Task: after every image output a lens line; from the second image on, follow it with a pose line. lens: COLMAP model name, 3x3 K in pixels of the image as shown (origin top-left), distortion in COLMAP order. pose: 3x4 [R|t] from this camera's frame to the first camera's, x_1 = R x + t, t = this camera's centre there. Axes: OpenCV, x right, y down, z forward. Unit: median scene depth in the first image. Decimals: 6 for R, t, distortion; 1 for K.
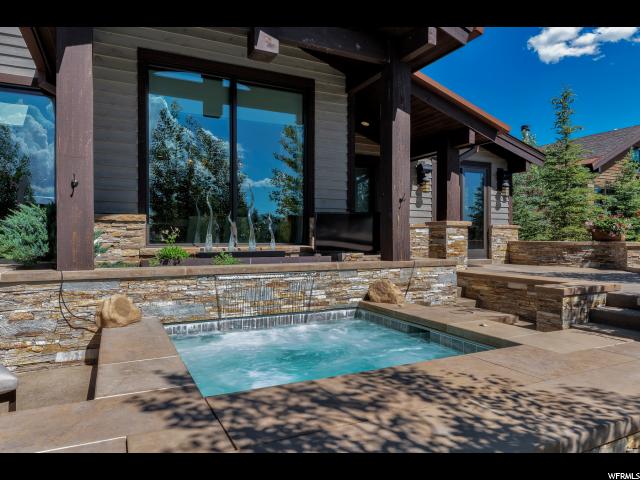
lens RADIAL K [[412.8, 0, 324.3], [0, 412.8, 239.0], [0, 0, 1]] dist [0.005761, -0.002222]
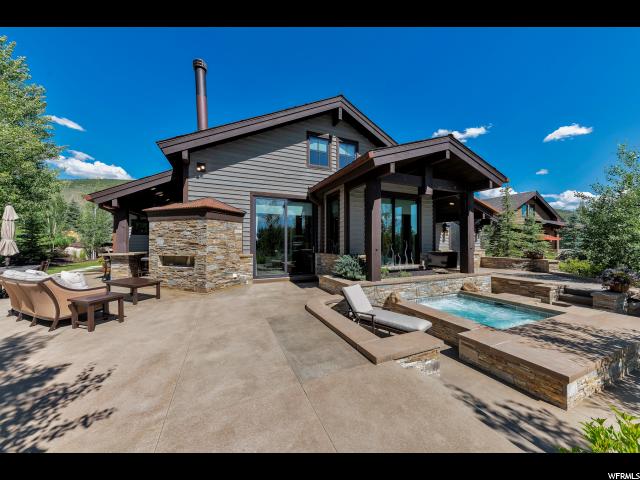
lens RADIAL K [[220.9, 0, 322.7], [0, 220.9, 240.8], [0, 0, 1]] dist [0.002001, 0.000012]
pose [[0.999164, -0.001377, -0.040850, -0.681101], [0.000807, 0.999902, -0.013973, -0.130111], [0.040865, 0.013929, 0.999068, -0.370010]]
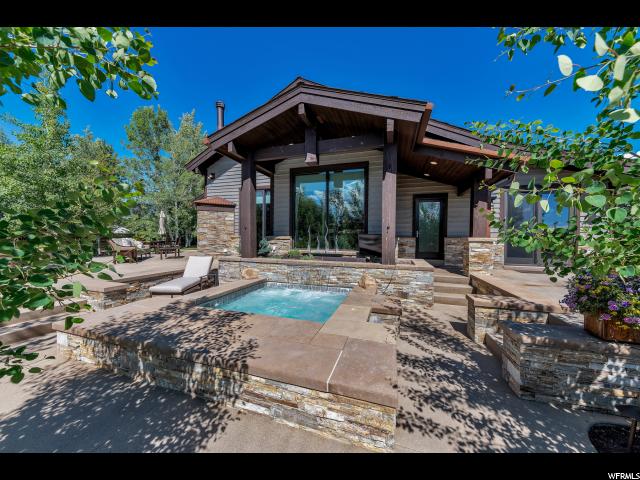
lens RADIAL K [[220.9, 0, 326.8], [0, 220.9, 238.5], [0, 0, 1]] dist [0.002001, 0.000012]
pose [[0.727348, 0.009931, -0.686197, 0.651005], [-0.012717, 0.999919, 0.000992, -0.051963], [0.686151, 0.008005, 0.727415, 0.203507]]
